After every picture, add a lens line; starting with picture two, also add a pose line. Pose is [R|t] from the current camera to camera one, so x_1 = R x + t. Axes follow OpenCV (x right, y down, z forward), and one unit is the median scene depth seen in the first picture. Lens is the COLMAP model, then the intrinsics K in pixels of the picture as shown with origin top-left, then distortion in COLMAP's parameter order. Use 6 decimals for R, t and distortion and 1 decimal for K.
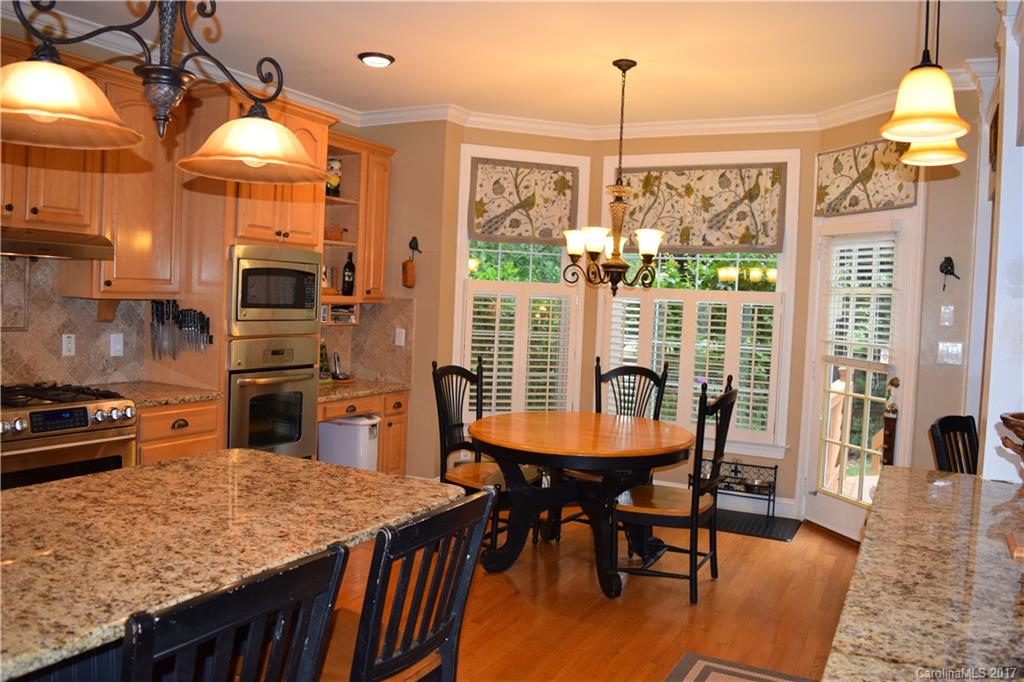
lens RADIAL K [[812.1, 0, 510.1], [0, 812.1, 339.5], [0, 0, 1]] dist [-0.084844, -0.000991]
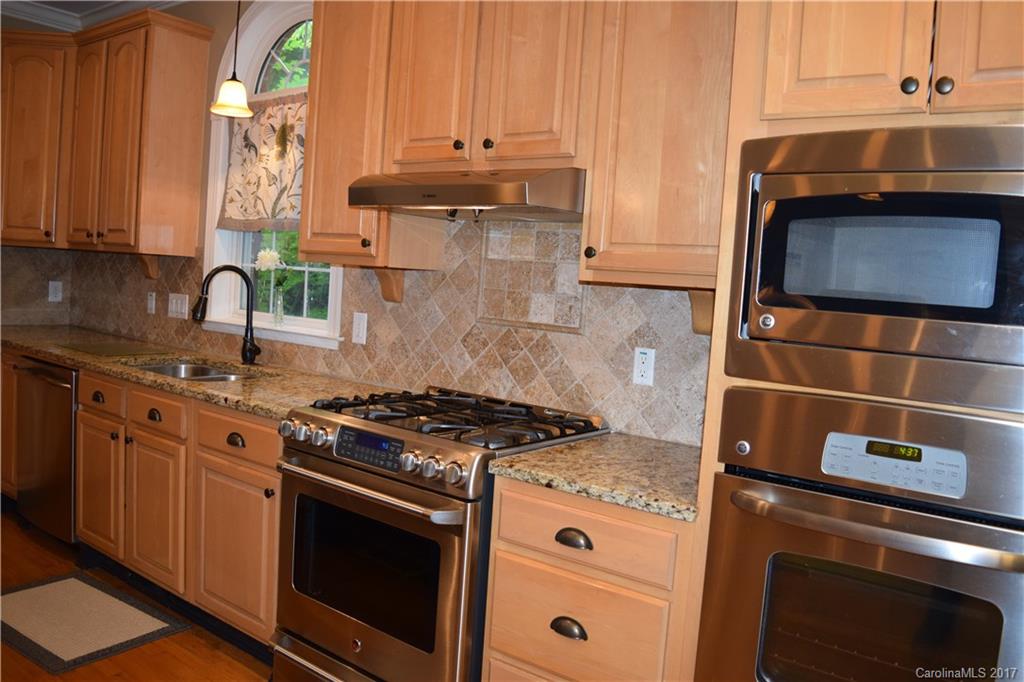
lens RADIAL K [[812.1, 0, 511.2], [0, 812.1, 338.0], [0, 0, 1]] dist [-0.084844, -0.000991]
pose [[-0.159365, 0.016132, -0.987088, 0.049499], [-0.123958, 0.991626, 0.036219, -0.019275], [0.979407, 0.128129, -0.156031, 0.795501]]
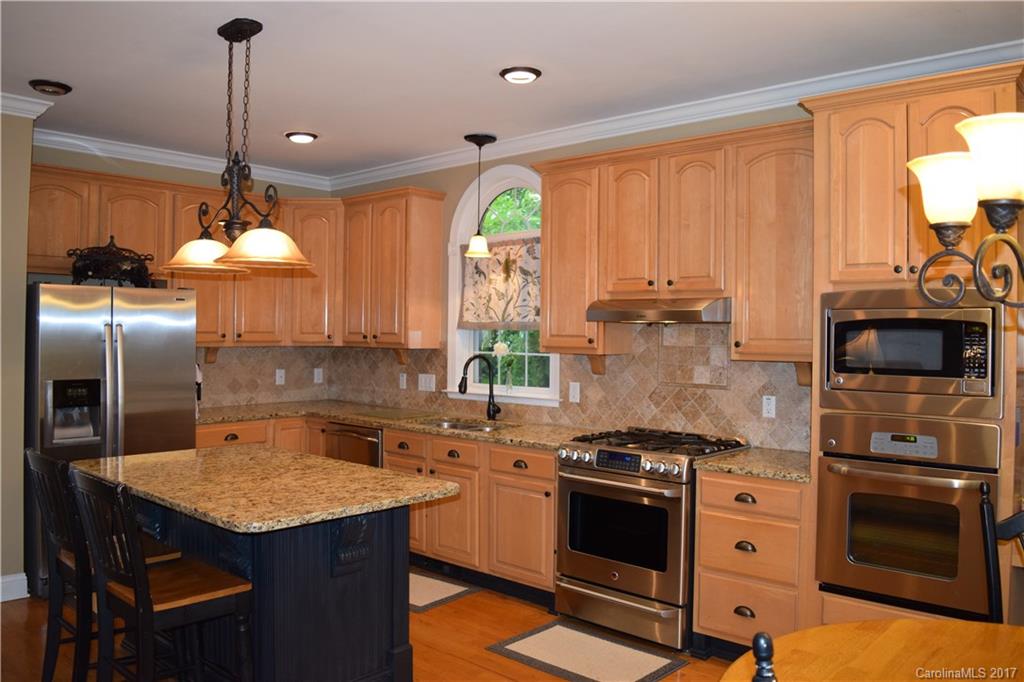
lens RADIAL K [[812.1, 0, 514.1], [0, 812.1, 337.9], [0, 0, 1]] dist [-0.084844, -0.000991]
pose [[-0.247219, -0.037454, -0.968236, 0.416974], [-0.069075, 0.997392, -0.020945, -0.029390], [0.966495, 0.061702, -0.249161, 0.748634]]
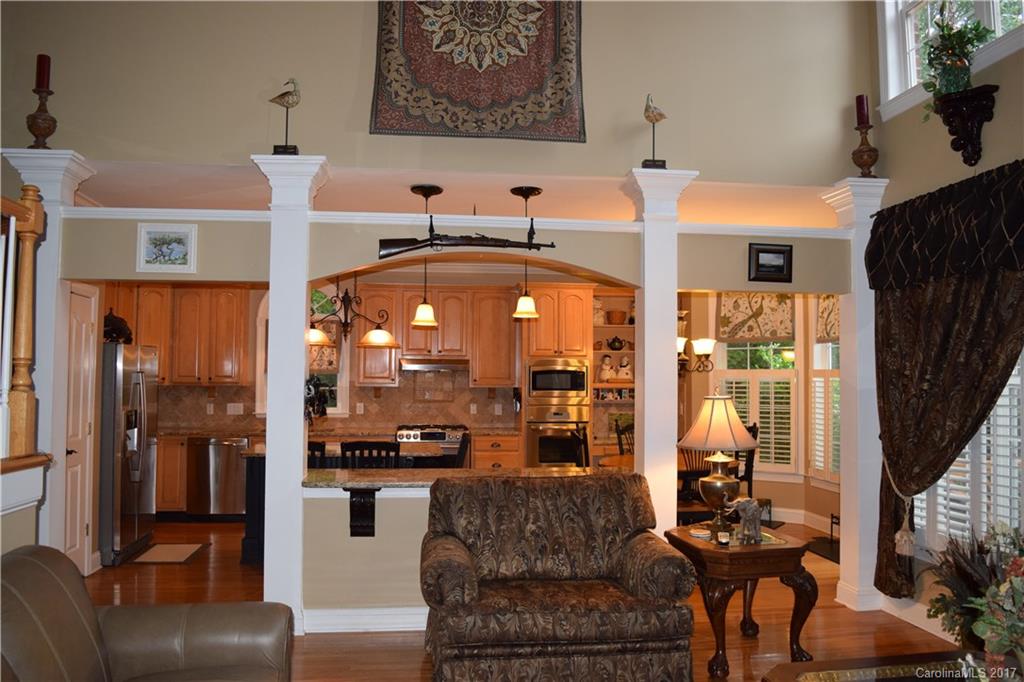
lens RADIAL K [[812.1, 0, 511.4], [0, 812.1, 340.6], [0, 0, 1]] dist [-0.084844, -0.000991]
pose [[0.578887, -0.077602, -0.811707, 1.096568], [-0.020205, 0.993790, -0.109420, 0.051096], [0.815158, 0.079742, 0.573724, -0.190562]]
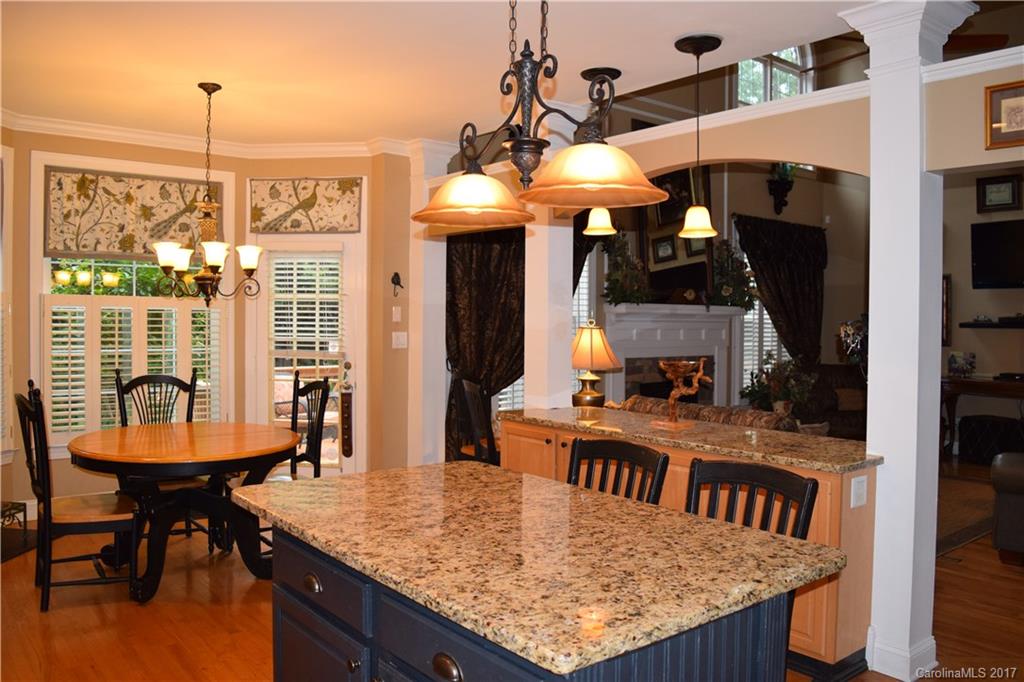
lens RADIAL K [[812.1, 0, 515.7], [0, 812.1, 341.5], [0, 0, 1]] dist [-0.084844, -0.000991]
pose [[0.399477, -0.062991, 0.914576, -0.574749], [0.050969, 0.997620, 0.046448, -0.031196], [-0.915325, 0.028060, 0.401737, 0.187391]]
